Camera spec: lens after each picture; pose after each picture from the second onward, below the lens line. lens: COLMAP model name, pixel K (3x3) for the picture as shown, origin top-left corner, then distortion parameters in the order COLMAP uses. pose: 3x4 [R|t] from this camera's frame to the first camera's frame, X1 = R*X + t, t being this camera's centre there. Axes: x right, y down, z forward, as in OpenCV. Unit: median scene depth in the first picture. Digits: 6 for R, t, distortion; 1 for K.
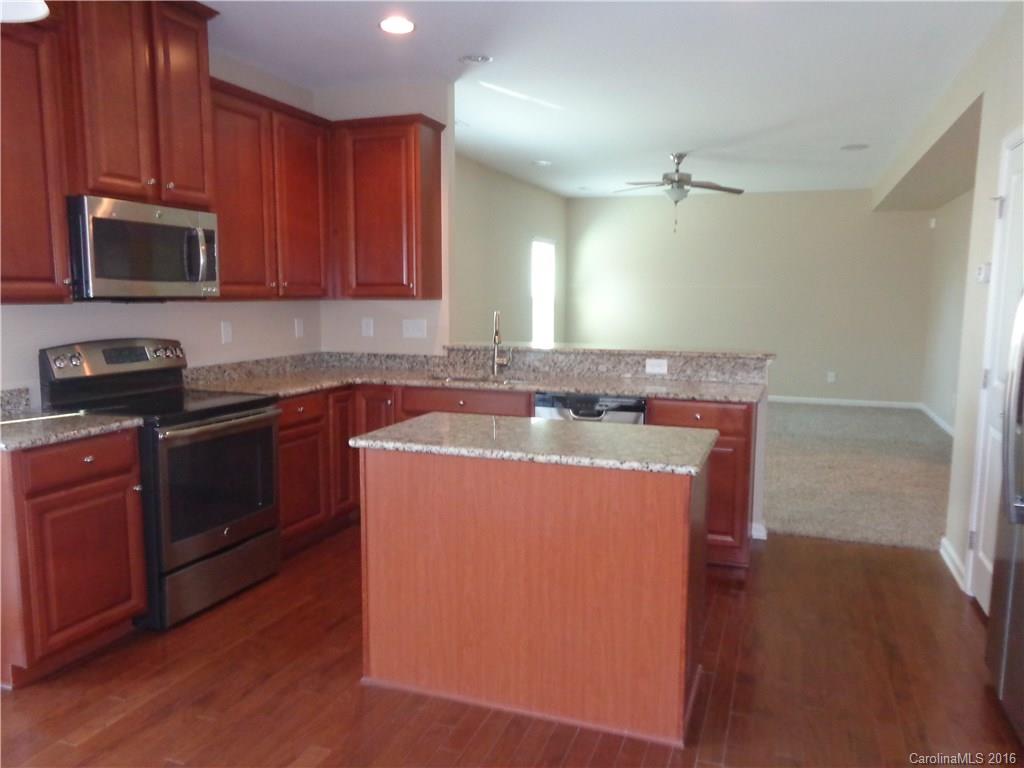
lens RADIAL K [[768.1, 0, 512.4], [0, 768.1, 386.1], [0, 0, 1]] dist [0.000870, 0.000185]
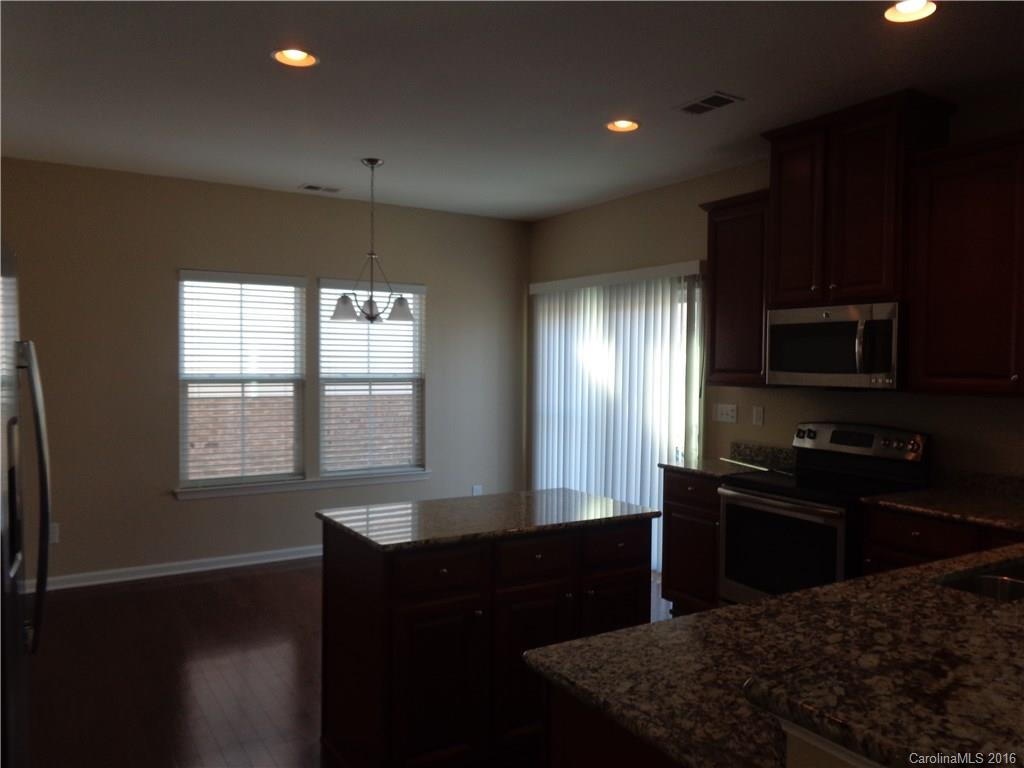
lens RADIAL K [[768.1, 0, 511.8], [0, 768.1, 385.8], [0, 0, 1]] dist [0.000870, 0.000185]
pose [[-0.620225, 0.010322, -0.784356, 0.709665], [-0.104369, 0.989937, 0.095557, -0.180075], [0.777450, 0.141130, -0.612907, 1.357078]]
